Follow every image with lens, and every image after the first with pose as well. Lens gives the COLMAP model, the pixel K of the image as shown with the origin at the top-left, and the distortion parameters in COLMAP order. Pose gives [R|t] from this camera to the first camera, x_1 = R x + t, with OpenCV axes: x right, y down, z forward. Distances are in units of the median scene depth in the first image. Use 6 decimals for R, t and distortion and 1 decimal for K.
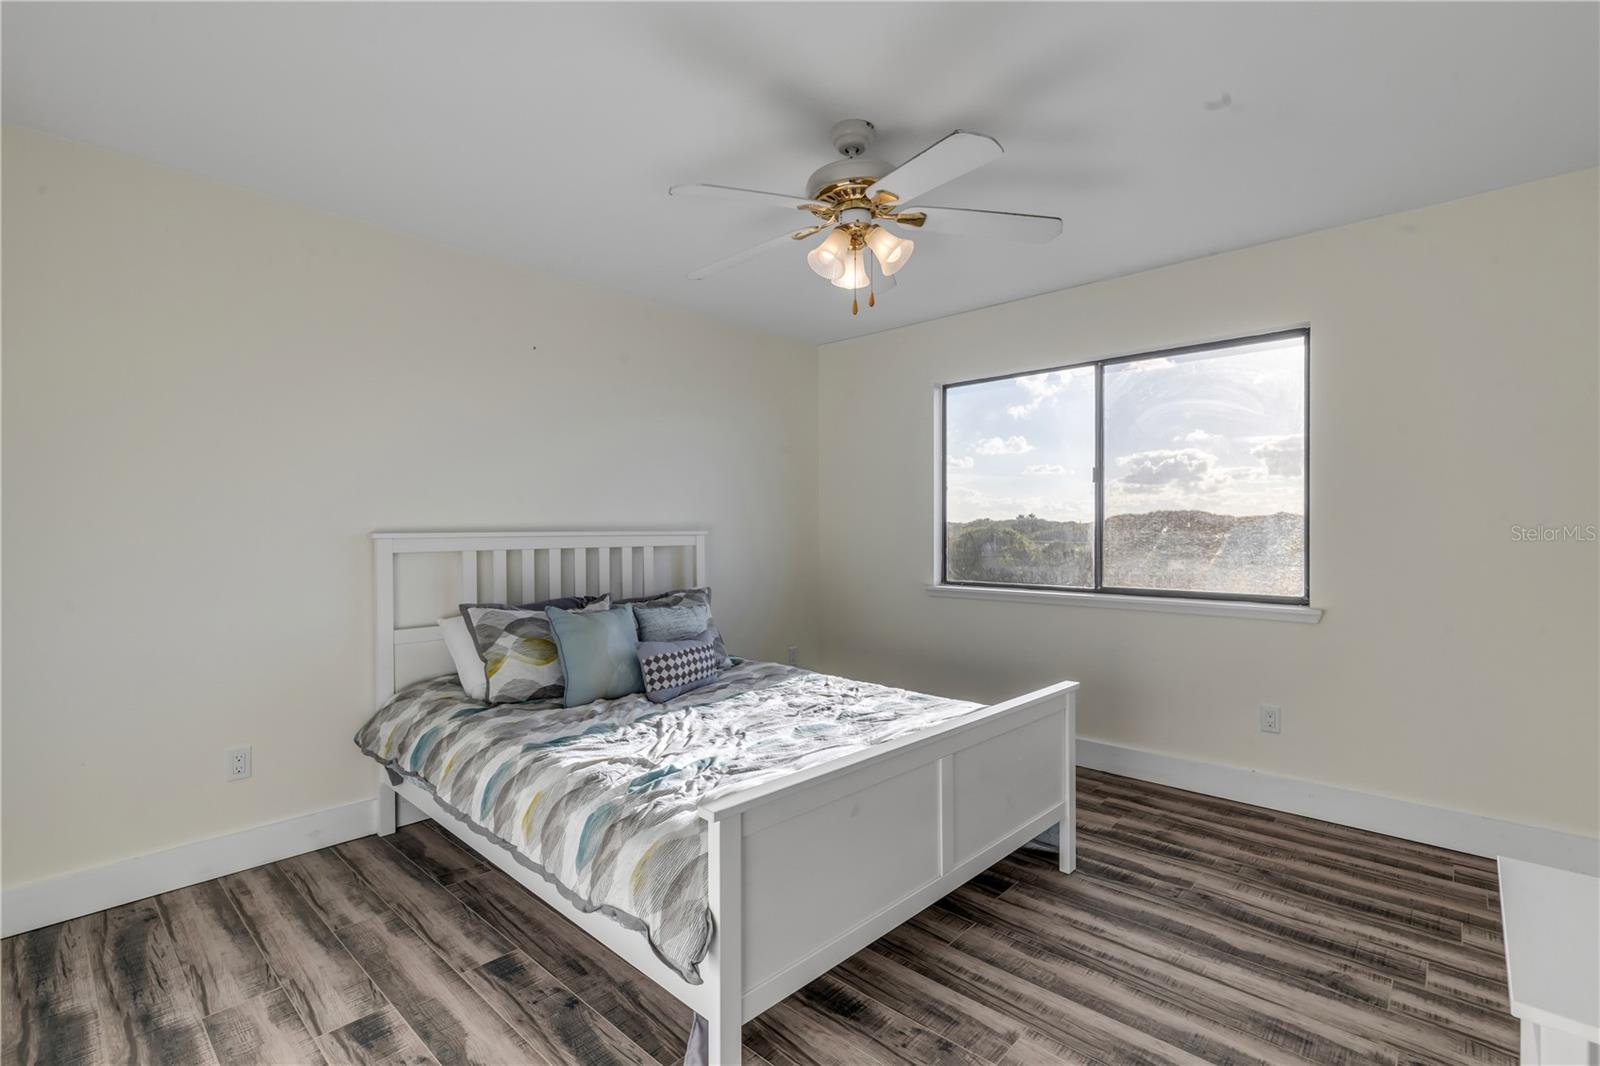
lens RADIAL K [[729.9, 0, 799.1], [0, 729.9, 528.0], [0, 0, 1]] dist [0.000549, 0.000099]
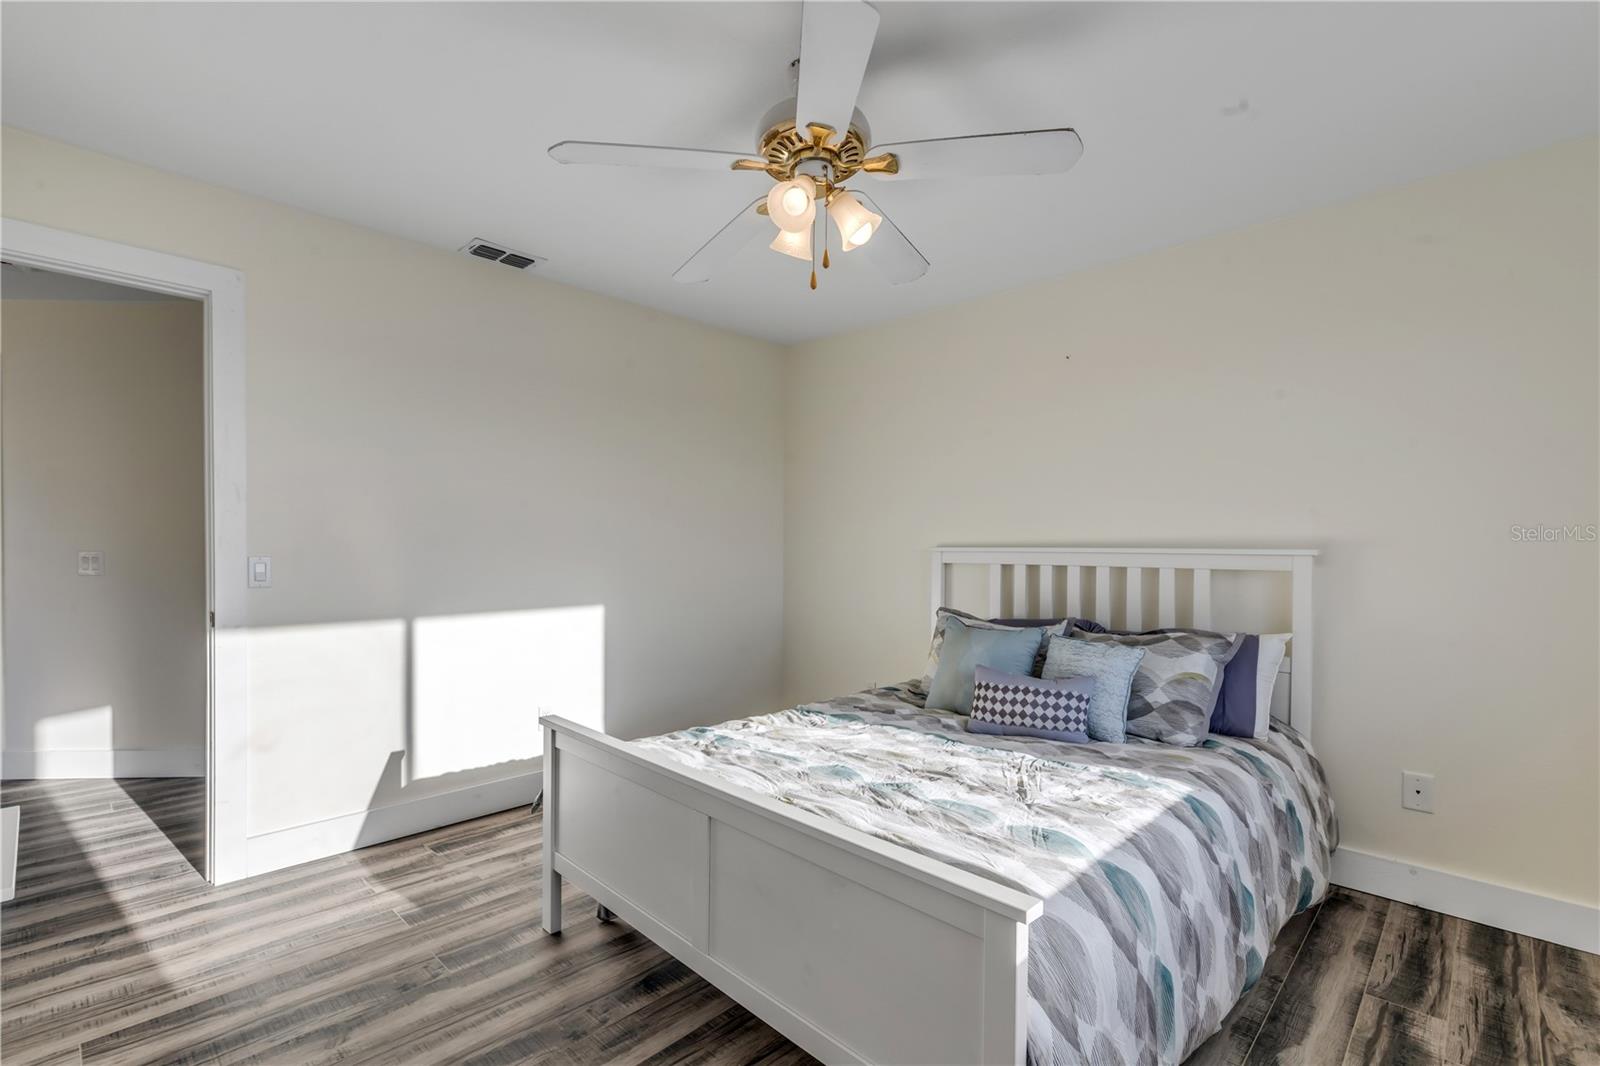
lens RADIAL K [[729.9, 0, 798.9], [0, 729.9, 542.5], [0, 0, 1]] dist [0.000549, 0.000099]
pose [[-0.018838, 0.004181, -0.999814, 0.851150], [-0.005722, 0.999974, 0.004290, -0.005611], [0.999806, 0.005801, -0.018814, 0.914725]]
